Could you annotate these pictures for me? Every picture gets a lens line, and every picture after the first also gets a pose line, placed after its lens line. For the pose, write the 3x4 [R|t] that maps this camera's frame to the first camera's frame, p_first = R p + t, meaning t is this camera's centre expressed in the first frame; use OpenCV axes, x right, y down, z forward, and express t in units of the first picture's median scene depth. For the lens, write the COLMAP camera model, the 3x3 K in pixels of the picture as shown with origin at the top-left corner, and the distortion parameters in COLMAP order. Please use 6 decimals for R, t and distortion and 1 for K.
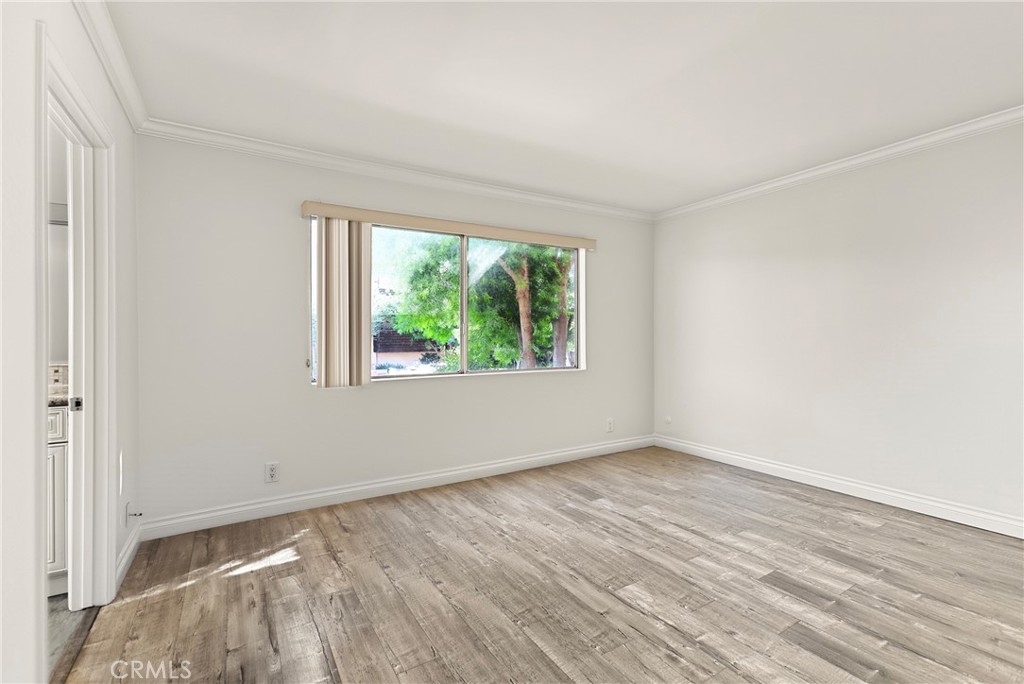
lens RADIAL K [[455.7, 0, 510.7], [0, 455.7, 338.7], [0, 0, 1]] dist [-0.013218, 0.008936]
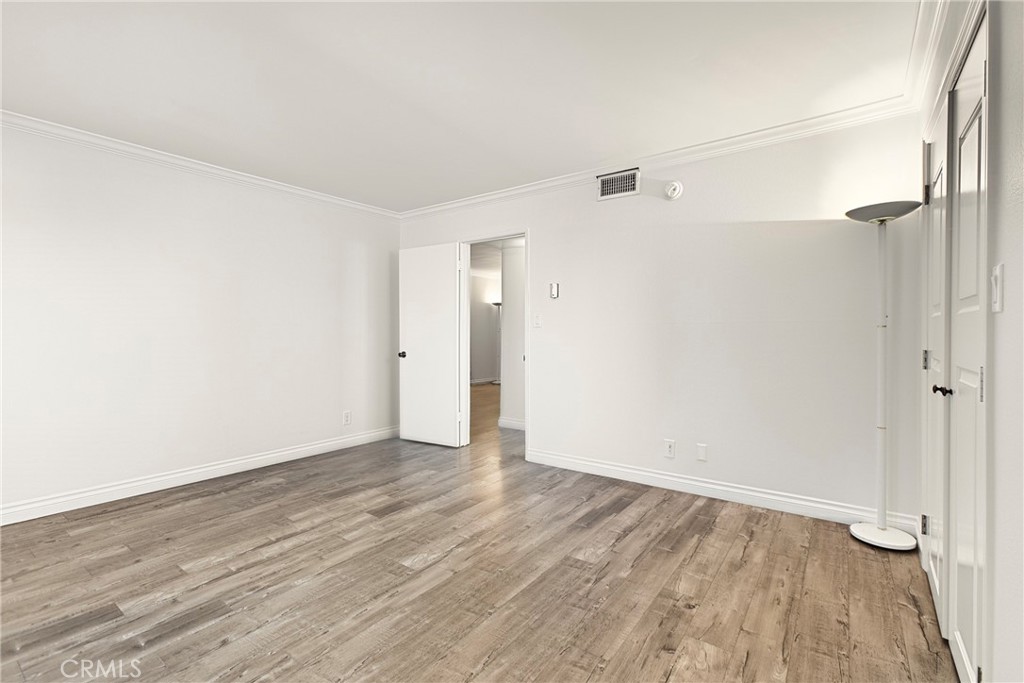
lens RADIAL K [[455.7, 0, 510.7], [0, 455.7, 338.2], [0, 0, 1]] dist [-0.013218, 0.008936]
pose [[-0.381562, -0.001614, 0.924342, -0.642124], [0.001547, 0.999996, 0.002385, 0.011376], [-0.924342, 0.002340, -0.381558, 0.926917]]
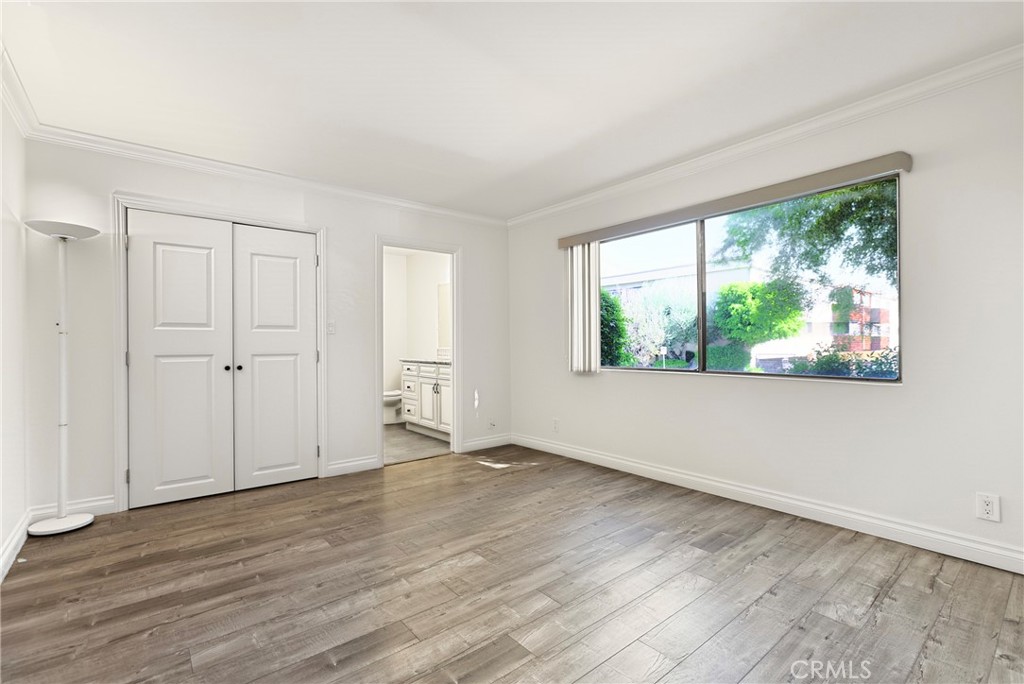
lens RADIAL K [[455.7, 0, 510.7], [0, 455.7, 338.7], [0, 0, 1]] dist [-0.013218, 0.008936]
pose [[0.133623, -0.007747, -0.991002, 1.075762], [0.005692, 0.999959, -0.007050, 0.018733], [0.991016, -0.004698, 0.133662, 0.730615]]
